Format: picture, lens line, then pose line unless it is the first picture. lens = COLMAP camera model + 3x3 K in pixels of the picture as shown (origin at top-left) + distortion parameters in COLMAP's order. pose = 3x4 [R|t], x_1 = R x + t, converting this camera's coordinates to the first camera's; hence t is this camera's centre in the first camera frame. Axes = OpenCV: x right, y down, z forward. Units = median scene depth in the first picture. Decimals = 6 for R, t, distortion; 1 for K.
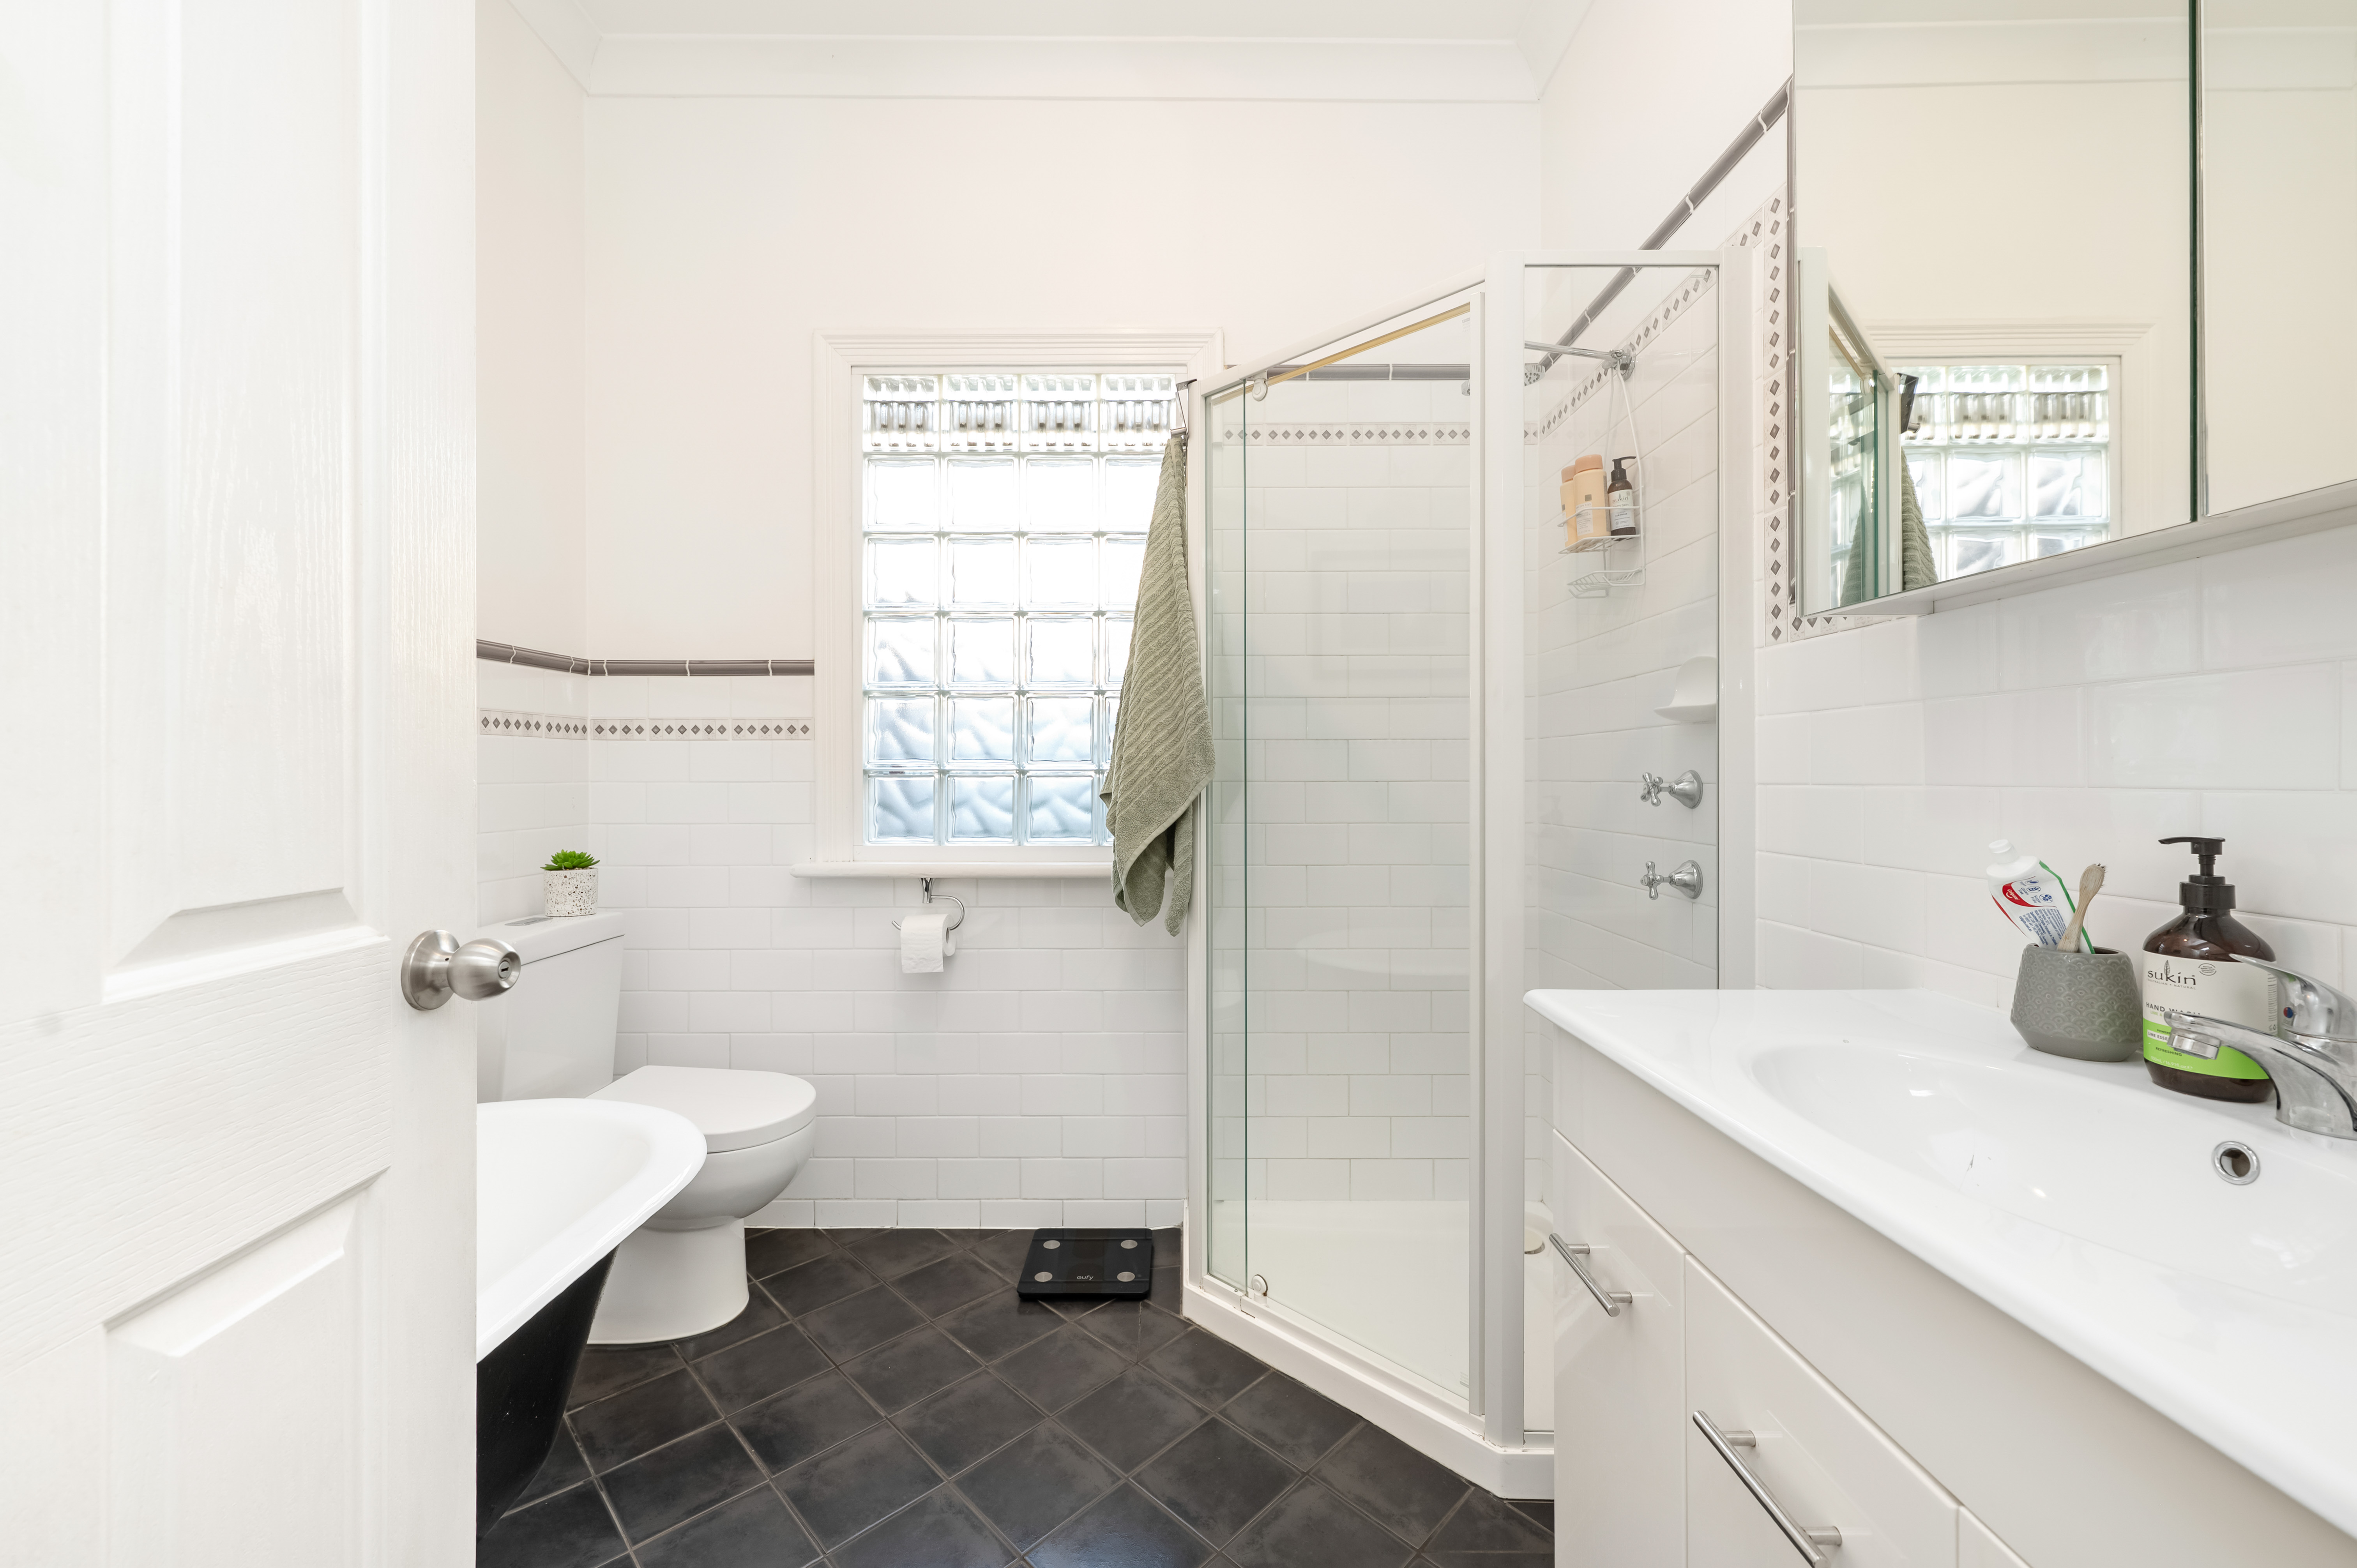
lens RADIAL K [[951.1, 0, 1176.6], [0, 951.1, 778.2], [0, 0, 1]] dist [-0.000344, -0.000550]
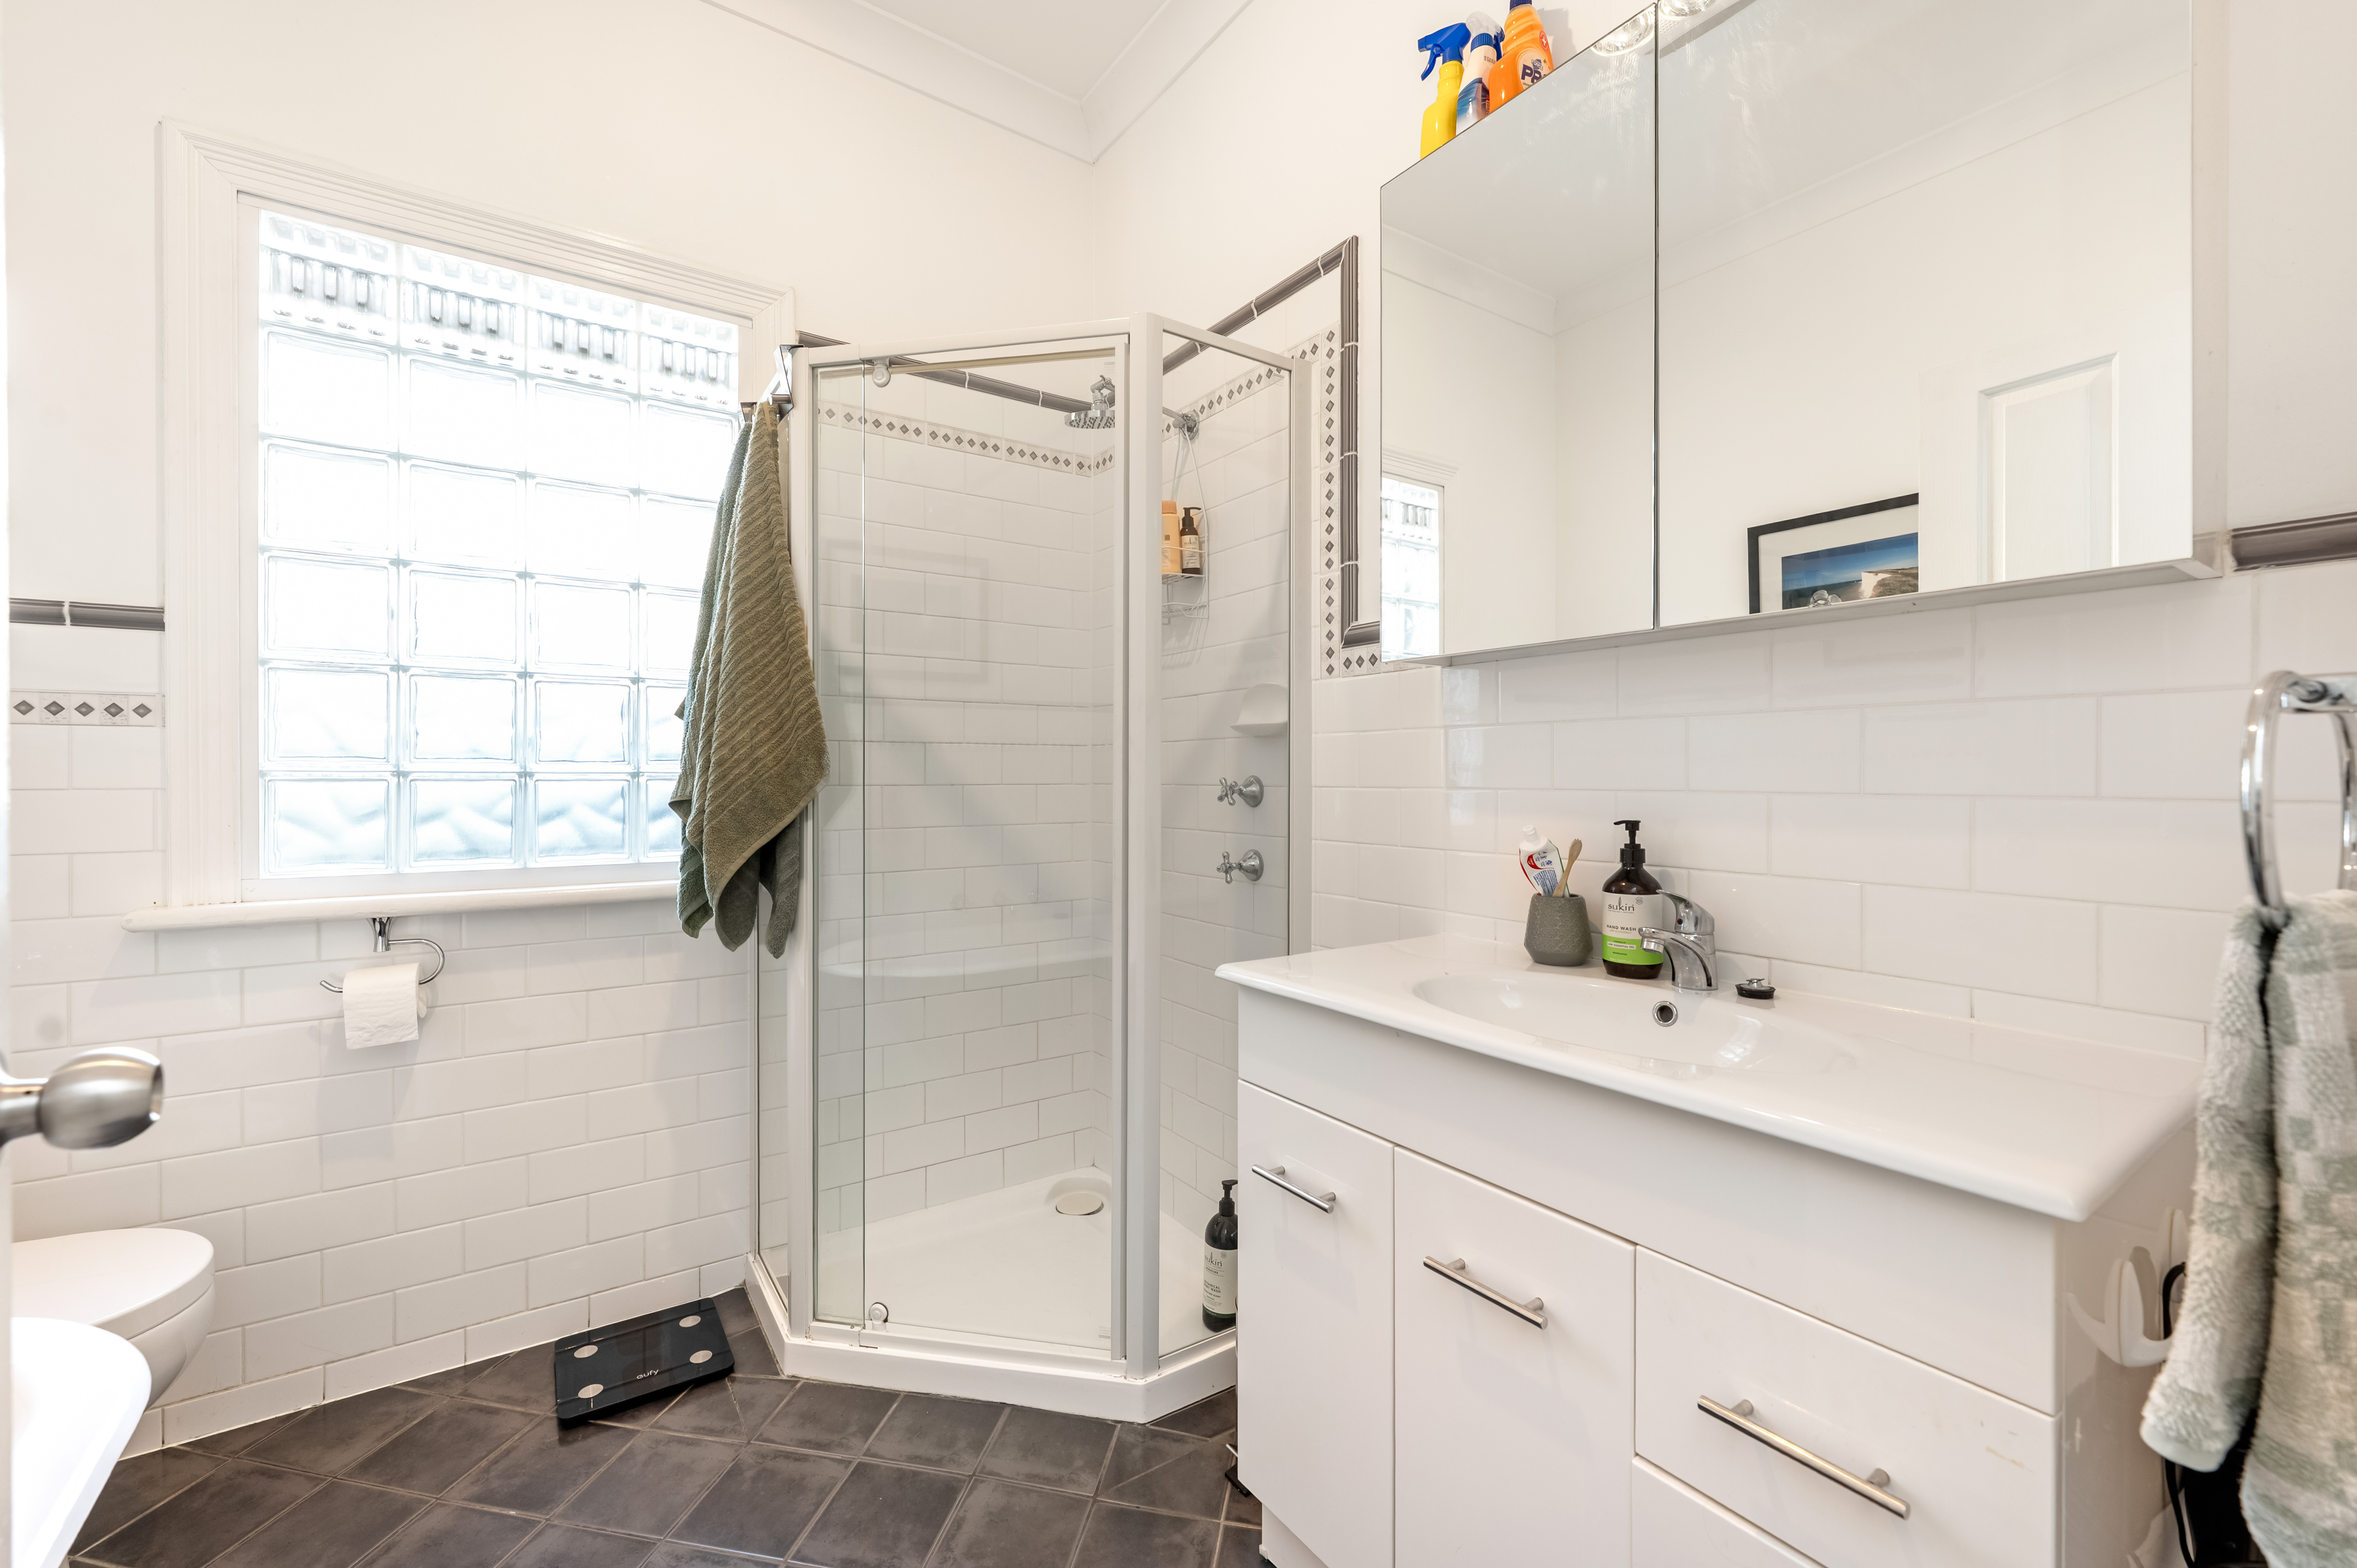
lens RADIAL K [[963.6, 0, 1178.5], [0, 963.6, 784.0], [0, 0, 1]] dist [-0.000156, -0.000059]
pose [[0.822965, -0.003048, 0.568084, -0.212602], [0.000104, 0.999986, 0.005214, -0.003774], [-0.568092, -0.004232, 0.822954, 0.033634]]
